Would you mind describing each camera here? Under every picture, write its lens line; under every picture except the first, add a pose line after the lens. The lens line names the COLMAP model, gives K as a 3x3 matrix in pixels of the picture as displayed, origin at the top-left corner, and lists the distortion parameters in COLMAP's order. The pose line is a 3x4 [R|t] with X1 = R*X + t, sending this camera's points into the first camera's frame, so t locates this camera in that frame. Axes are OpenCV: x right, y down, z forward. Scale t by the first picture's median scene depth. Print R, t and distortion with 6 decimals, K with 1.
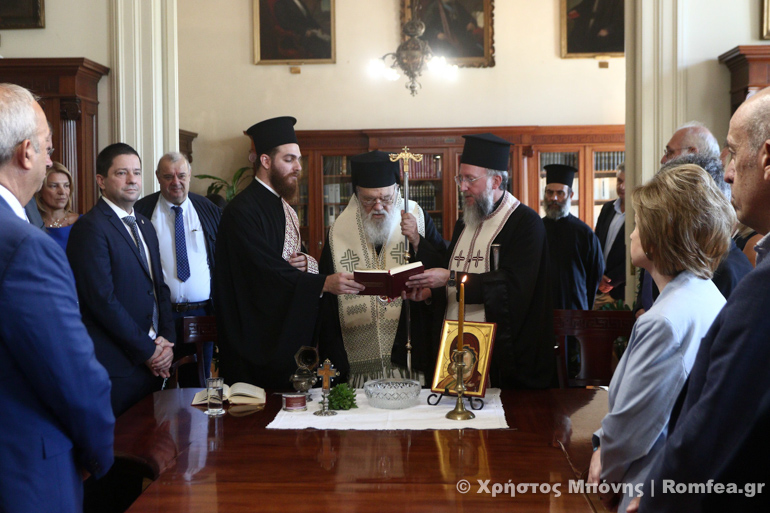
lens RADIAL K [[1149.8, 0, 385.0], [0, 1149.8, 256.5], [0, 0, 1]] dist [-0.003159, 0.017865]
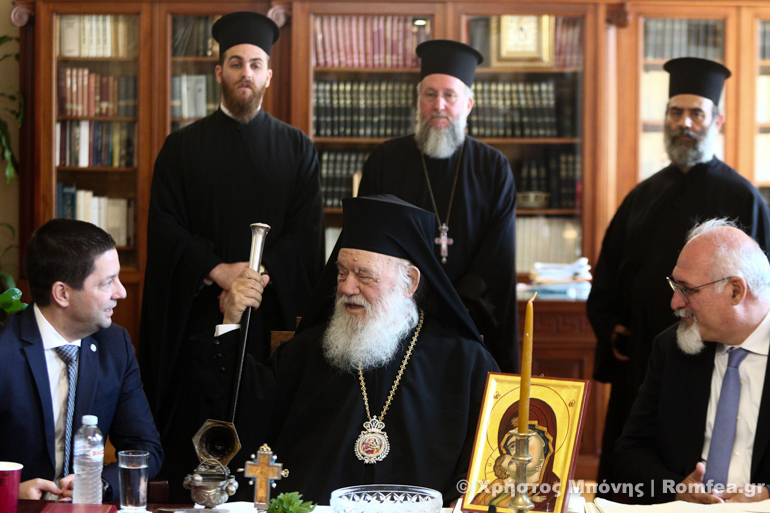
lens RADIAL K [[2716.5, 0, 385.0], [0, 2716.5, 256.5], [0, 0, 1]] dist [-0.197644, -2.529041]
pose [[0.998524, 0.017238, 0.051504, -0.038172], [-0.017739, 0.999799, 0.009291, -0.004474], [-0.051333, -0.010191, 0.998630, -0.134642]]
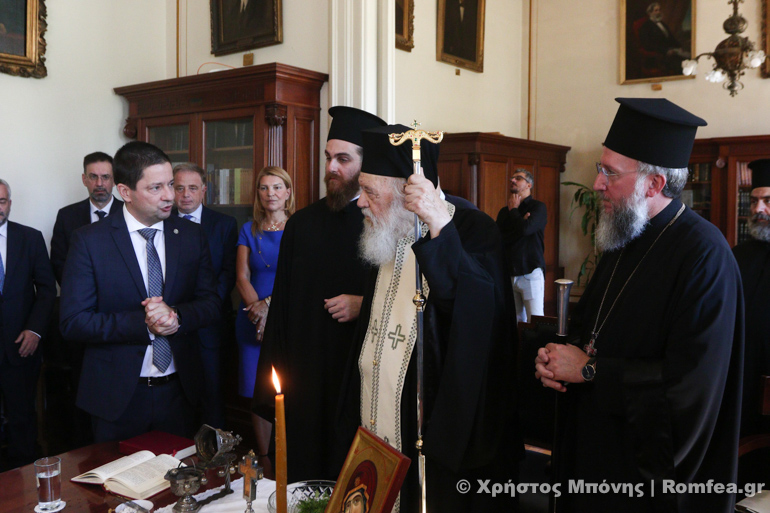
lens RADIAL K [[713.4, 0, 385.0], [0, 713.4, 256.5], [0, 0, 1]] dist [-0.002241, -0.138274]
pose [[0.823270, 0.052261, -0.565240, 0.171120], [-0.037489, 0.998585, 0.037724, -0.026368], [0.566411, -0.009867, 0.824064, 0.493420]]
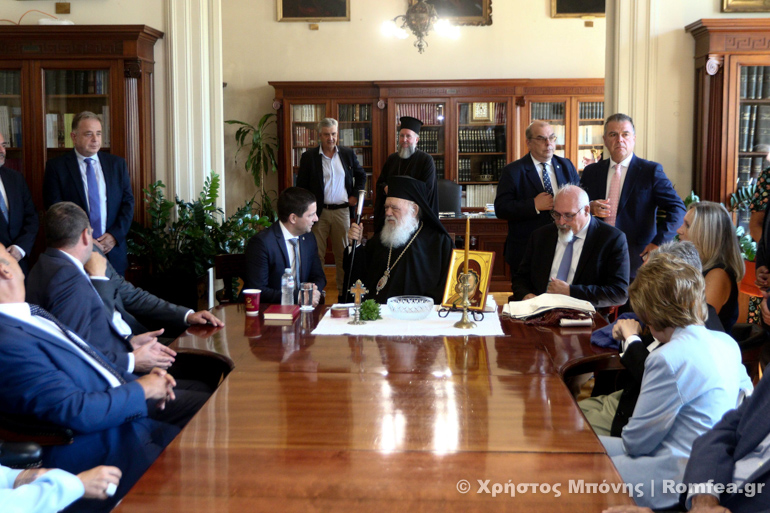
lens RADIAL K [[1077.4, 0, 385.0], [0, 1077.4, 256.5], [0, 0, 1]] dist [-0.023729, 0.028485]
pose [[0.999980, 0.006234, 0.001431, -0.015029], [-0.006309, 0.998151, 0.060461, -0.004169], [-0.001051, -0.060468, 0.998170, -0.103400]]
